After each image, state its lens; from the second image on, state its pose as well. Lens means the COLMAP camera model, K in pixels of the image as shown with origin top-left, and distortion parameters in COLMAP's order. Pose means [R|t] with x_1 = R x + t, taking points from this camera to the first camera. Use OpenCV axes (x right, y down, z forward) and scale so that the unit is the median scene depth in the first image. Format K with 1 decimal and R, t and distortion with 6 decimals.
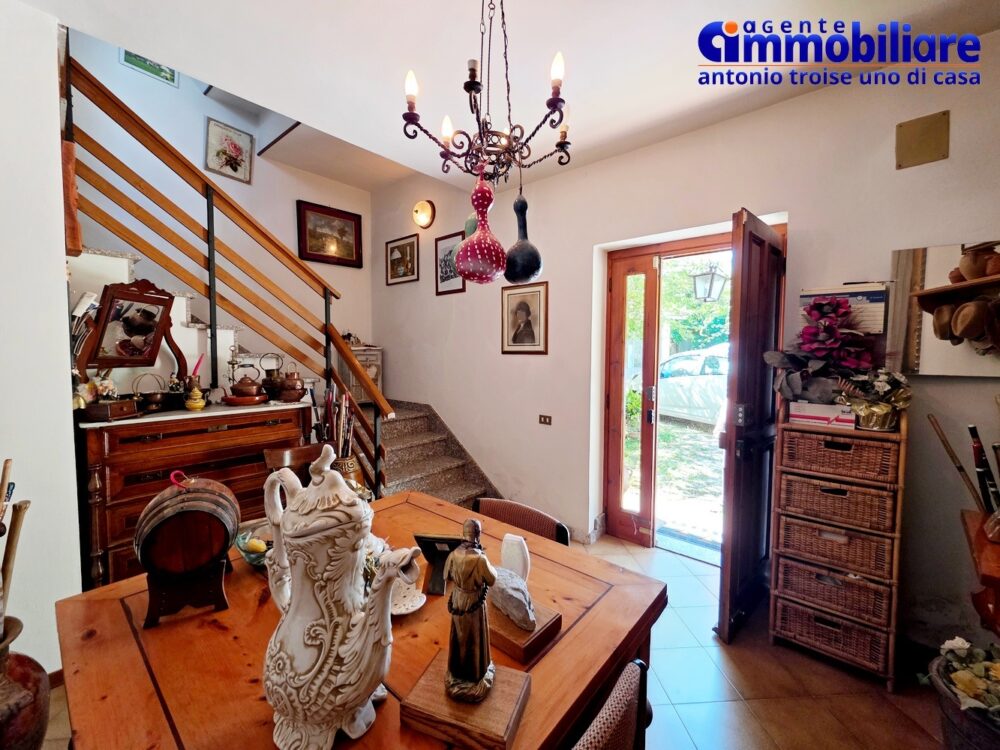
lens RADIAL K [[403.2, 0, 502.1], [0, 403.2, 369.0], [0, 0, 1]] dist [0.001075, 0.000514]
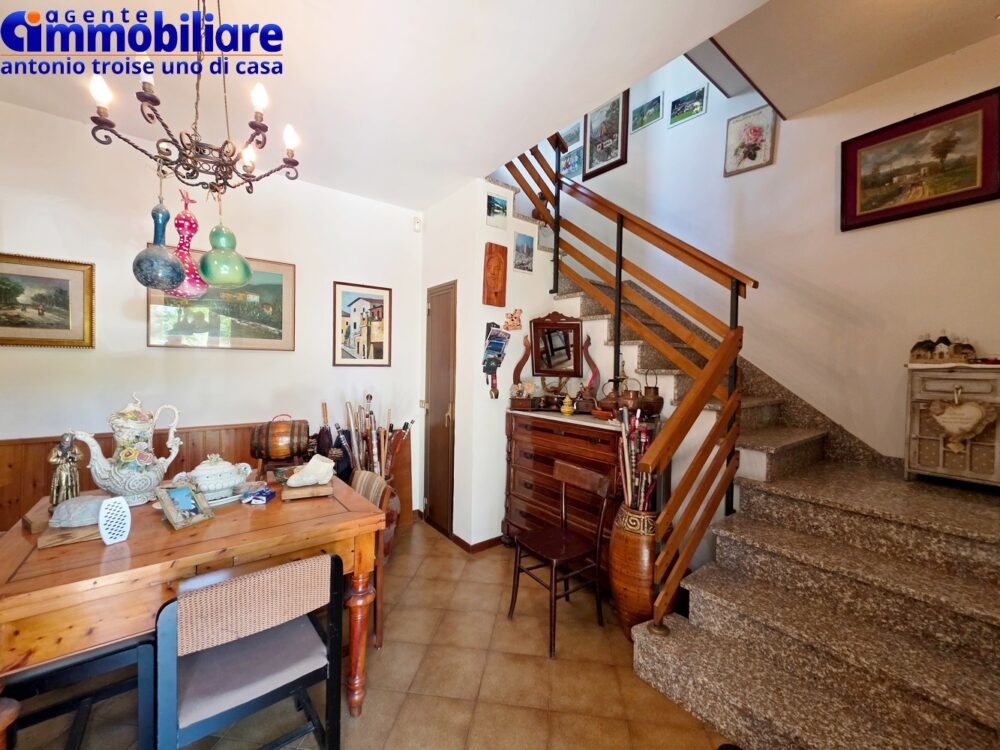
lens RADIAL K [[403.2, 0, 499.7], [0, 403.2, 374.0], [0, 0, 1]] dist [0.001075, 0.000514]
pose [[-0.188675, 0.010734, -0.981981, 0.387403], [-0.064273, 0.997661, 0.023254, -0.029065], [0.979934, 0.067502, -0.187544, 0.902580]]
